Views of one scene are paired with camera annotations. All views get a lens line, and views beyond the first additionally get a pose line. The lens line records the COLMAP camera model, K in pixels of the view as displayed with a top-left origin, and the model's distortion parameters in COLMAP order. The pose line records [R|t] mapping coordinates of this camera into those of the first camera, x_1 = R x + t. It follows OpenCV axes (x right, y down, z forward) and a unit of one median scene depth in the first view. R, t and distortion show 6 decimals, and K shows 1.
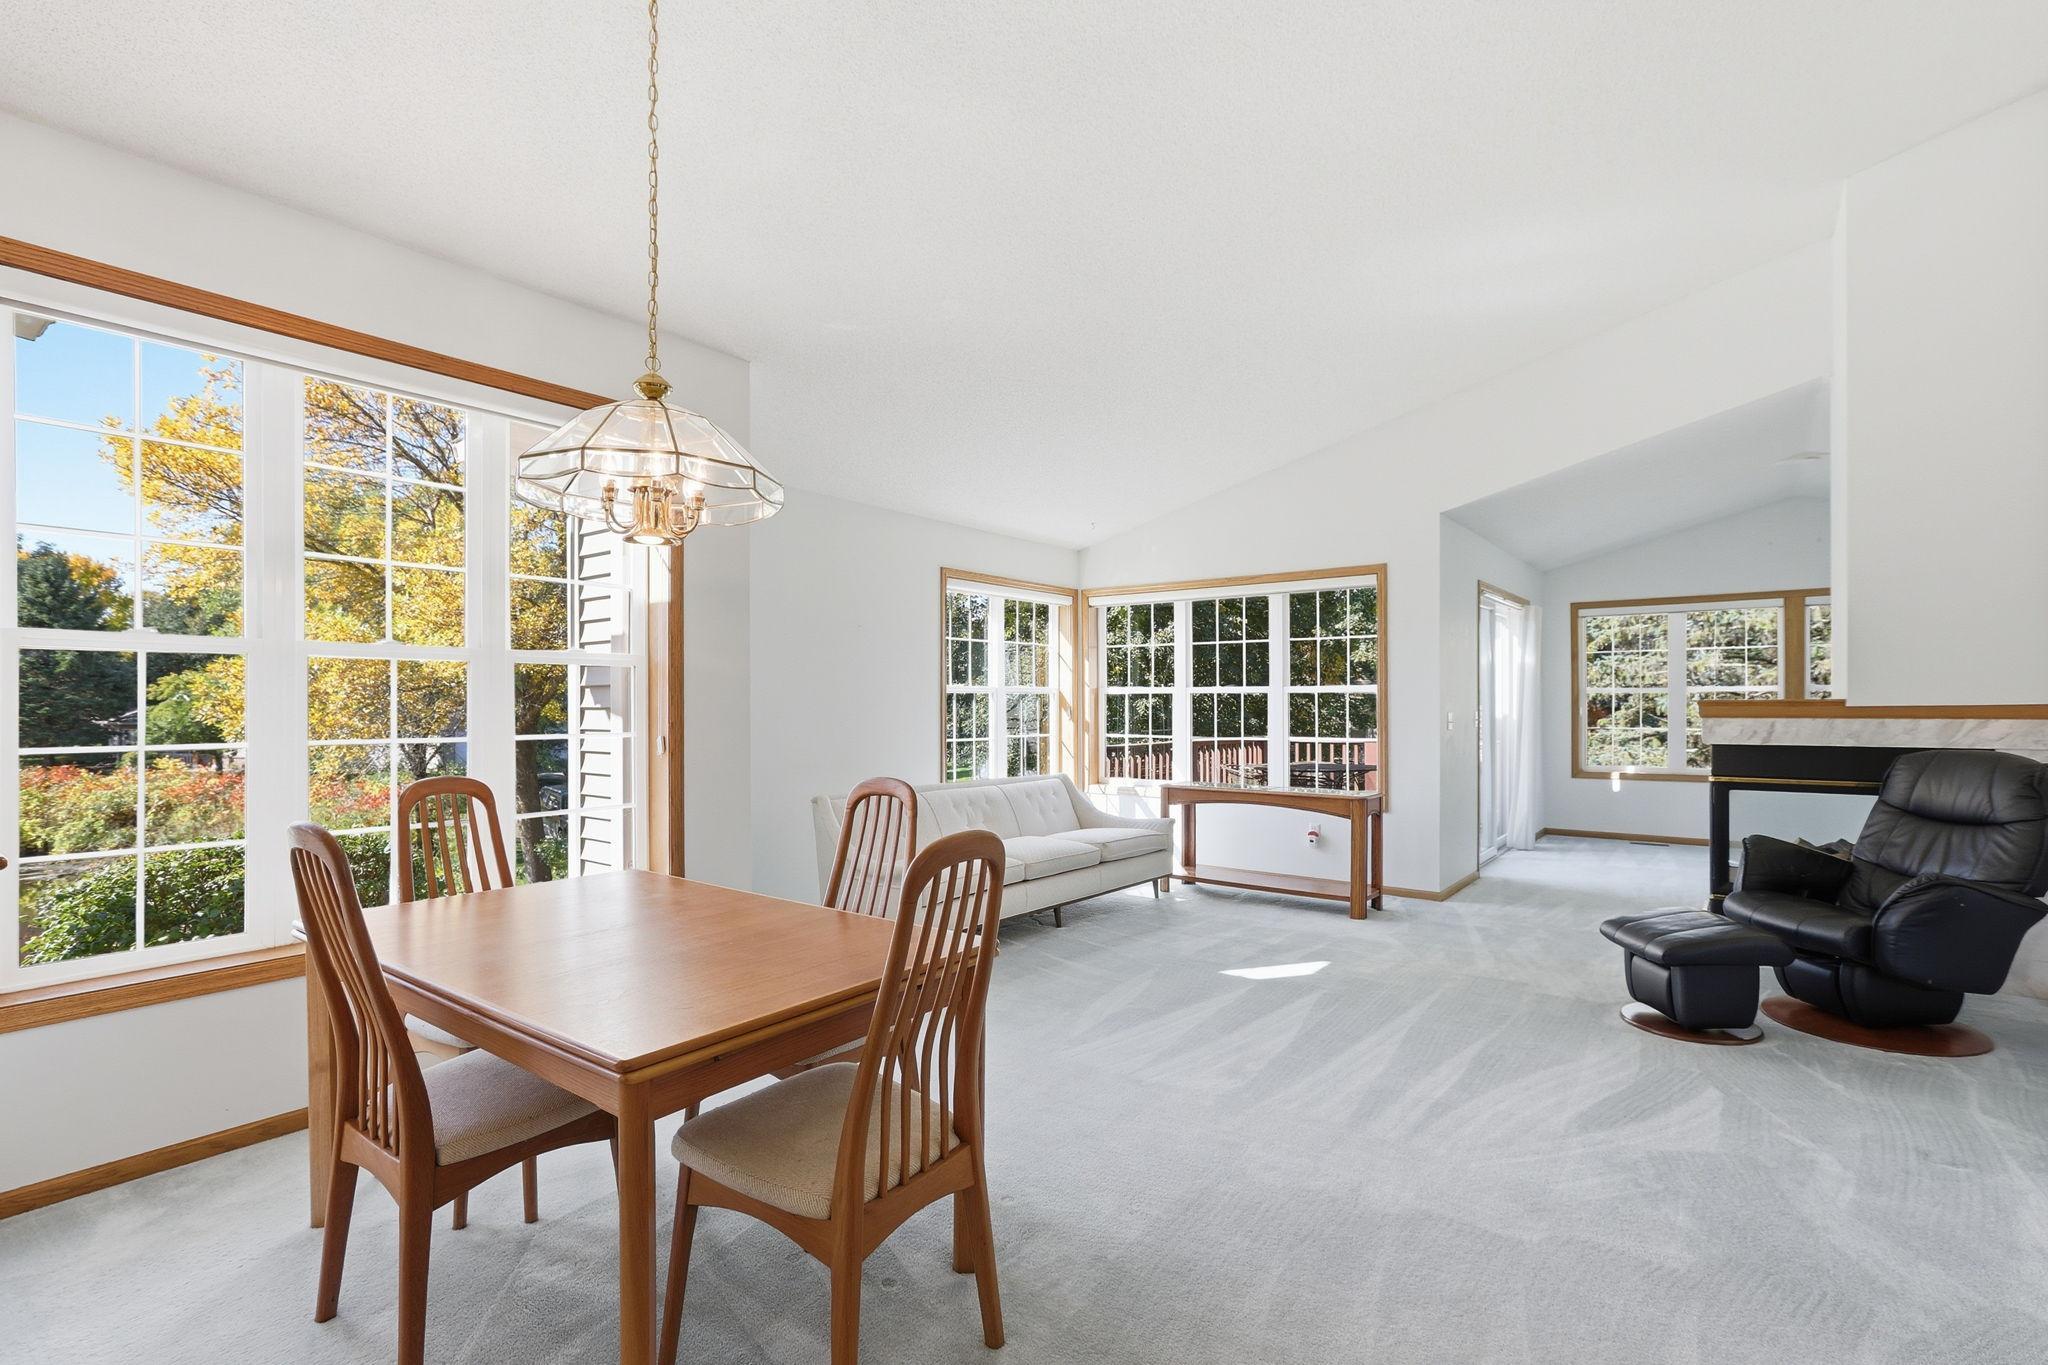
lens RADIAL K [[935.5, 0, 1047.5], [0, 935.5, 701.8], [0, 0, 1]] dist [0.002285, 0.000155]
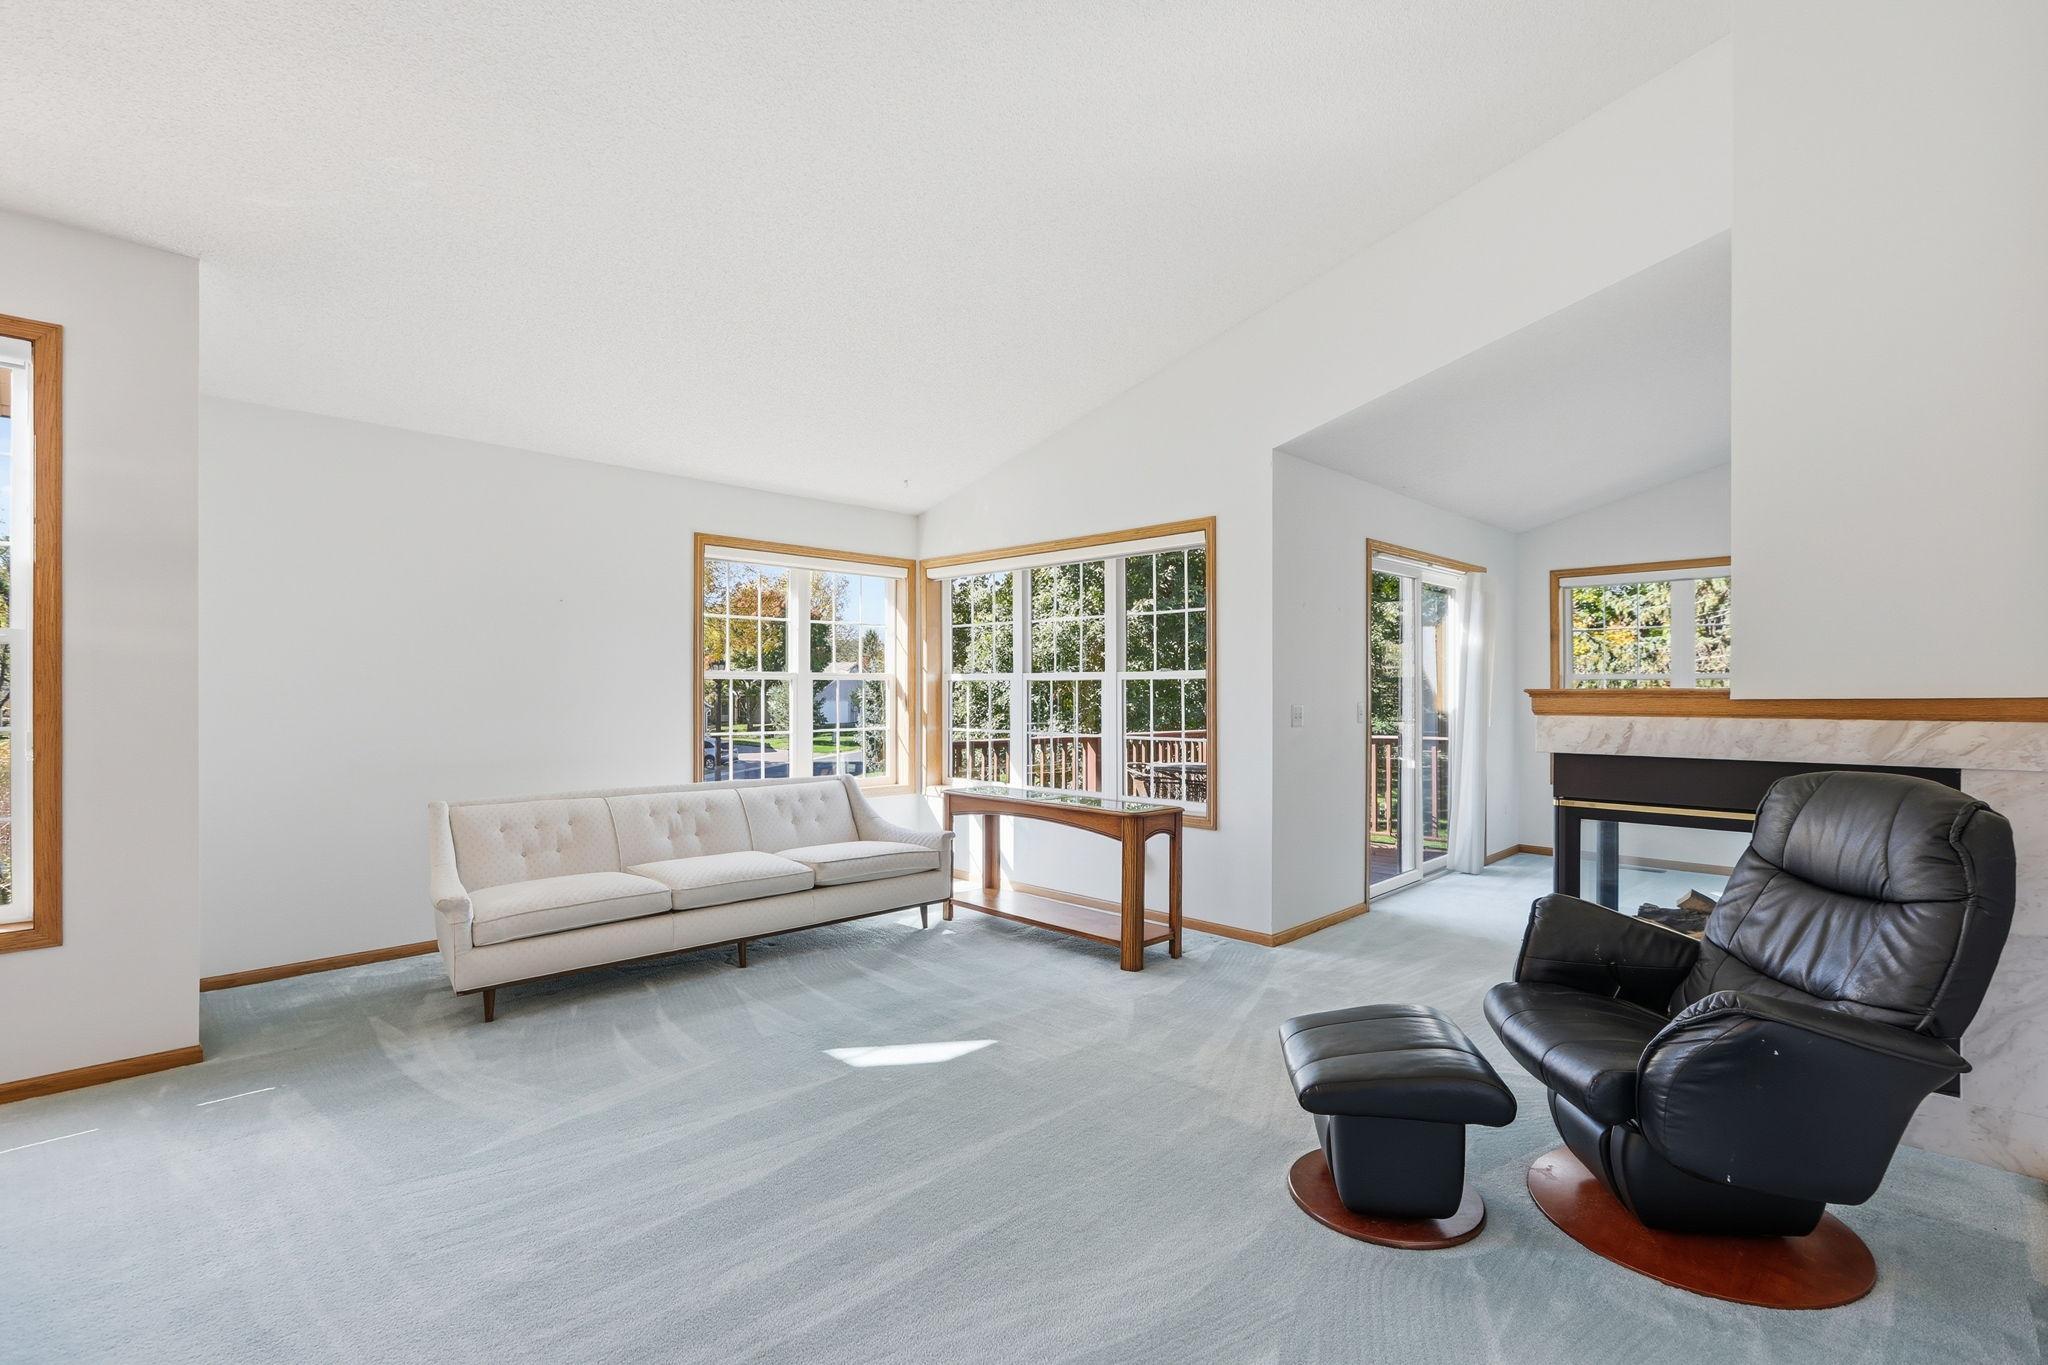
lens RADIAL K [[926.3, 0, 1032.8], [0, 926.3, 690.6], [0, 0, 1]] dist [-0.002613, -0.000117]
pose [[0.991260, 0.003026, -0.131886, 0.418092], [-0.002953, 0.999995, 0.000745, -0.000305], [0.131888, -0.000349, 0.991265, 0.269177]]
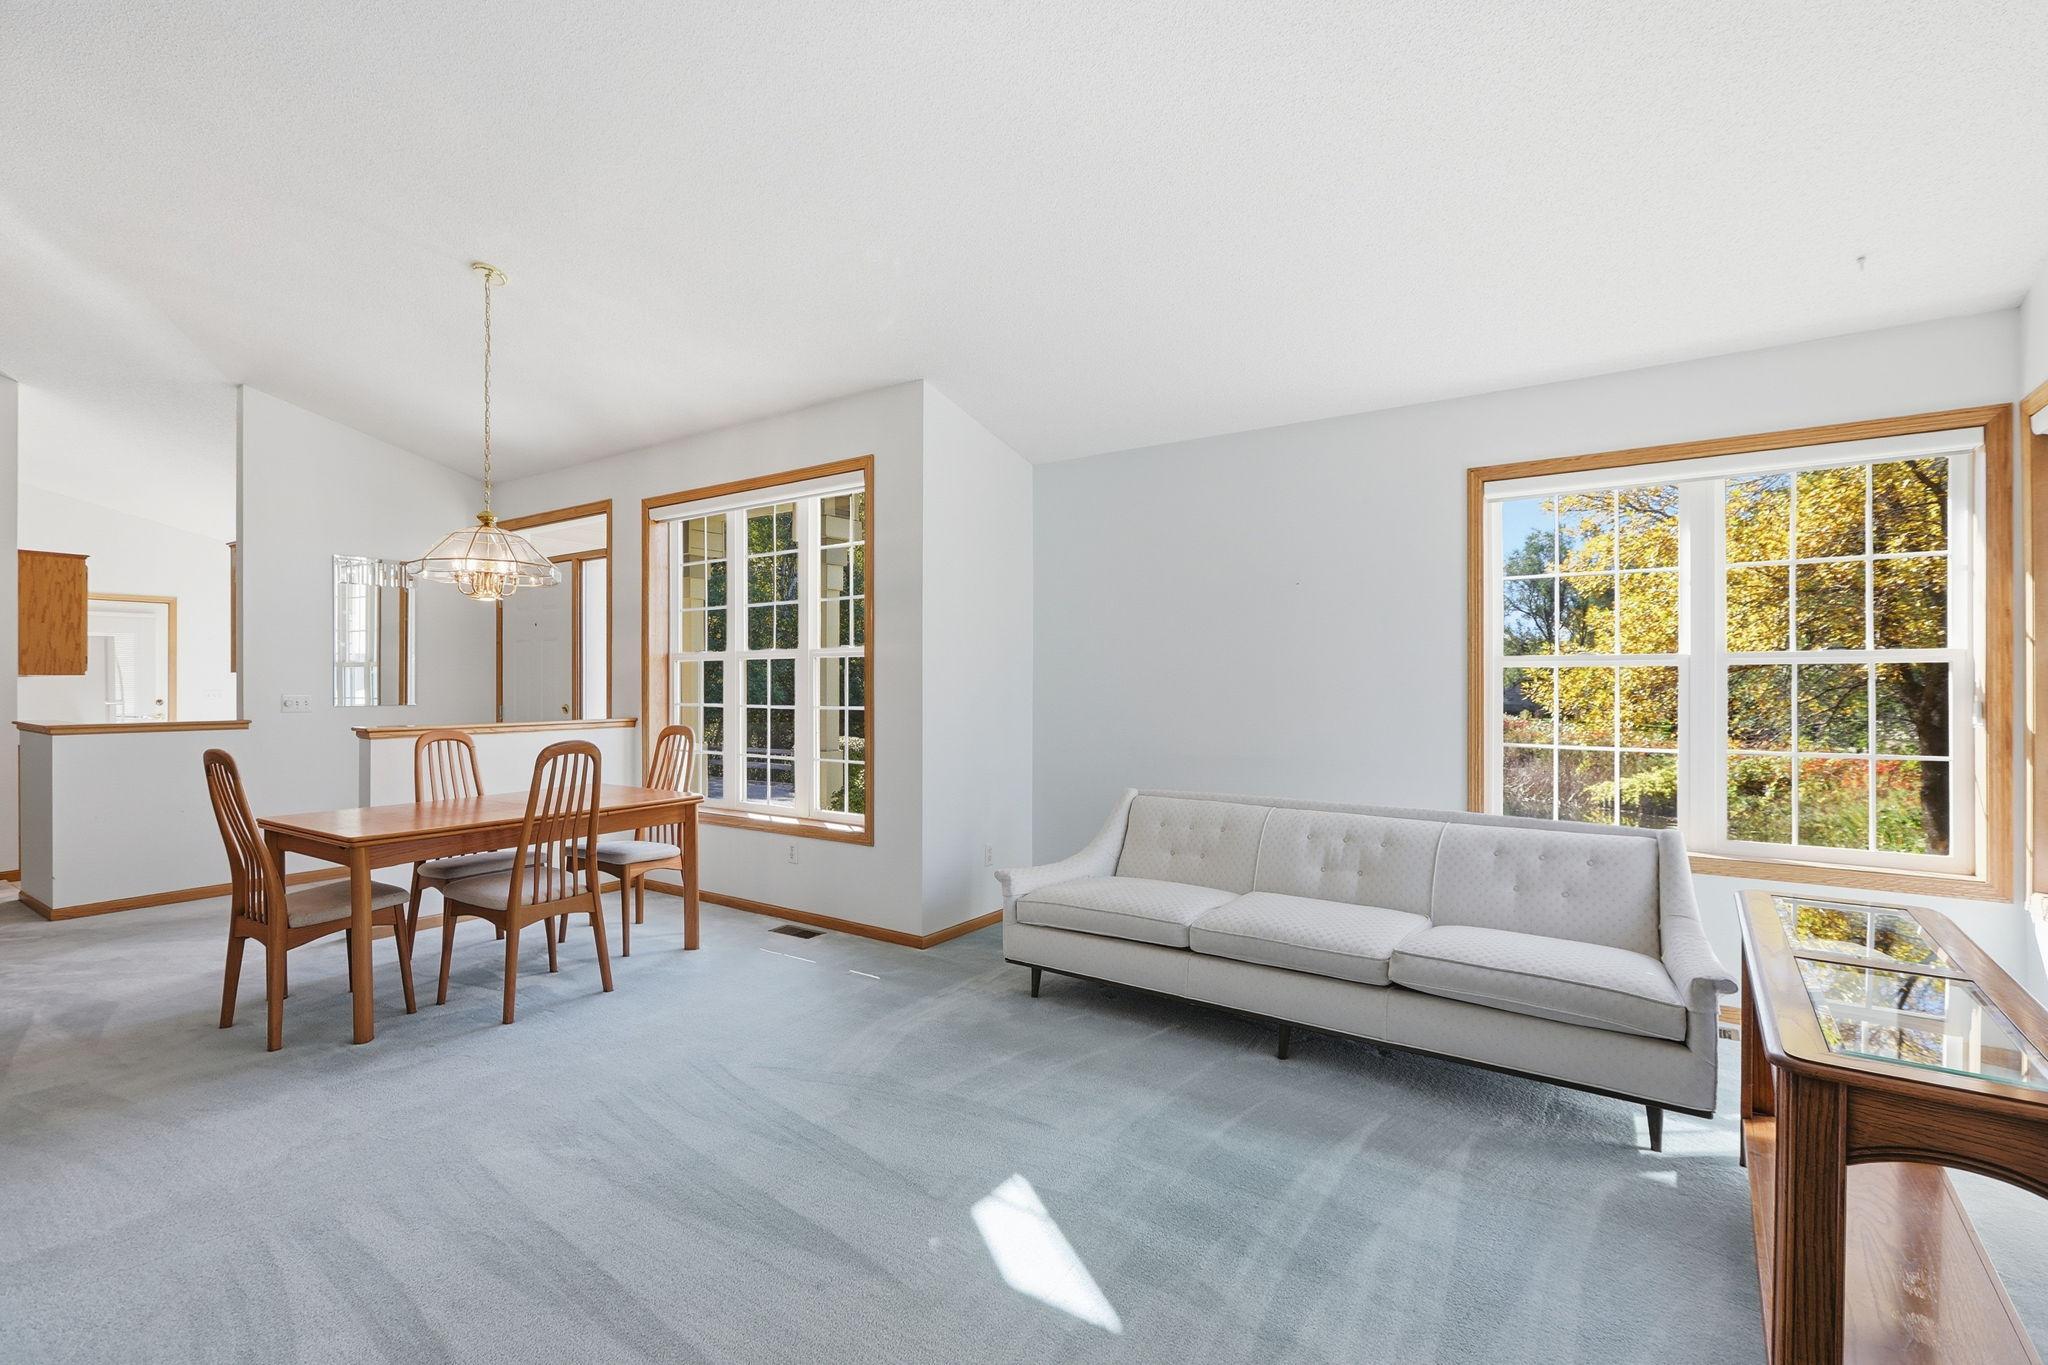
lens RADIAL K [[935.7, 0, 1024.0], [0, 935.7, 682.5], [0, 0, 1]] dist [-0.002642, -0.000635]
pose [[0.031683, -0.000203, -0.999498, 0.691256], [0.001647, 0.999999, -0.000151, -0.000337], [0.999497, -0.001642, 0.031683, 0.928448]]
